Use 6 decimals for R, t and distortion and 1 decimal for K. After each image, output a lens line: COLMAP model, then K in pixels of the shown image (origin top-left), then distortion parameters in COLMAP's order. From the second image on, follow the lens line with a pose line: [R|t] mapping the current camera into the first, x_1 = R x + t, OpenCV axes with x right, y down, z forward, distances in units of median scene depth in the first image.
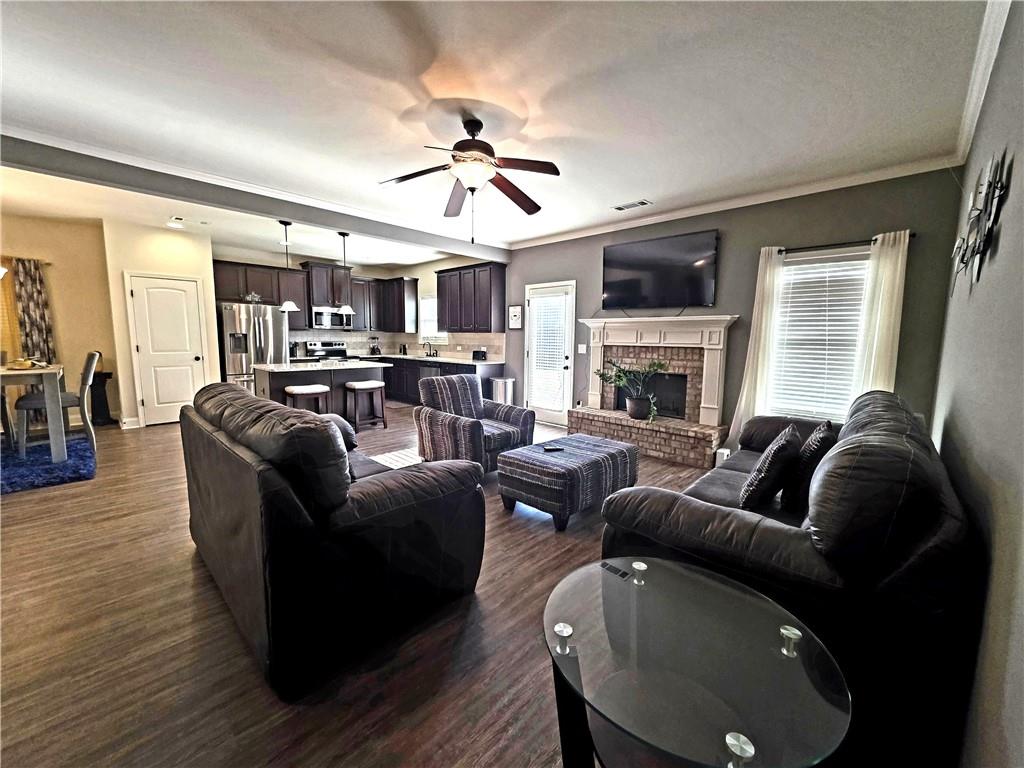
lens RADIAL K [[412.9, 0, 512.0], [0, 412.9, 384.0], [0, 0, 1]] dist [-0.014304, 0.000056]
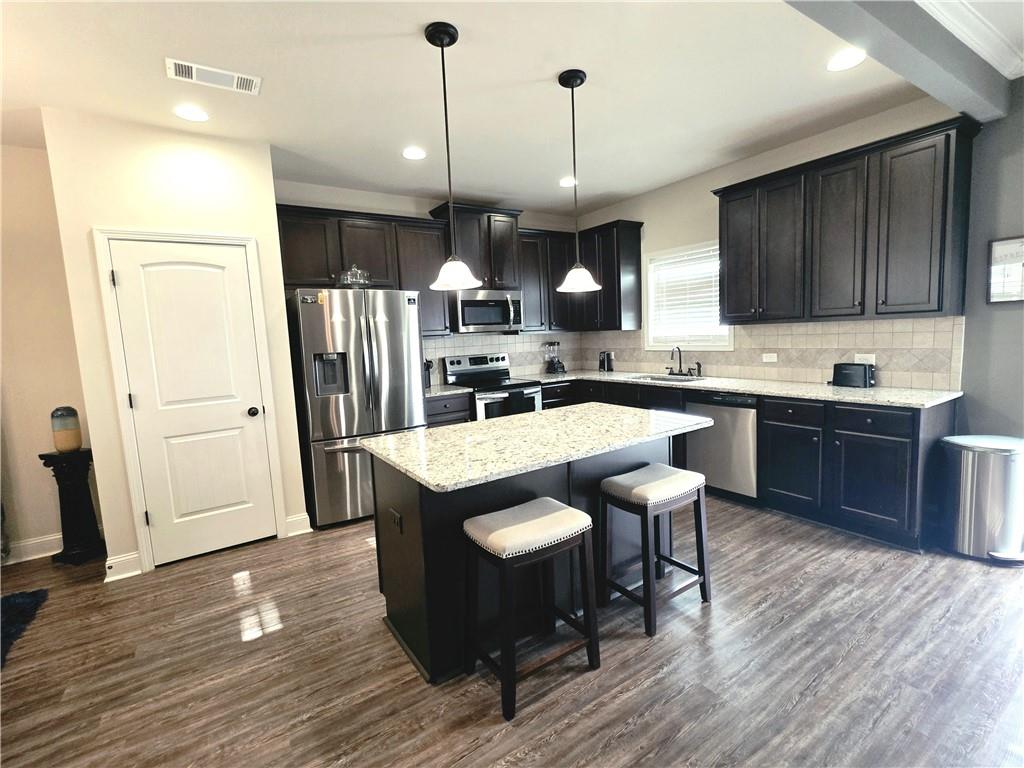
lens RADIAL K [[471.2, 0, 507.8], [0, 471.2, 380.8], [0, 0, 1]] dist [-0.000983, 0.001136]
pose [[0.976998, -0.037116, -0.209995, -0.324109], [0.035877, 0.999309, -0.009705, -0.071970], [0.210211, 0.001947, 0.977654, 0.468577]]
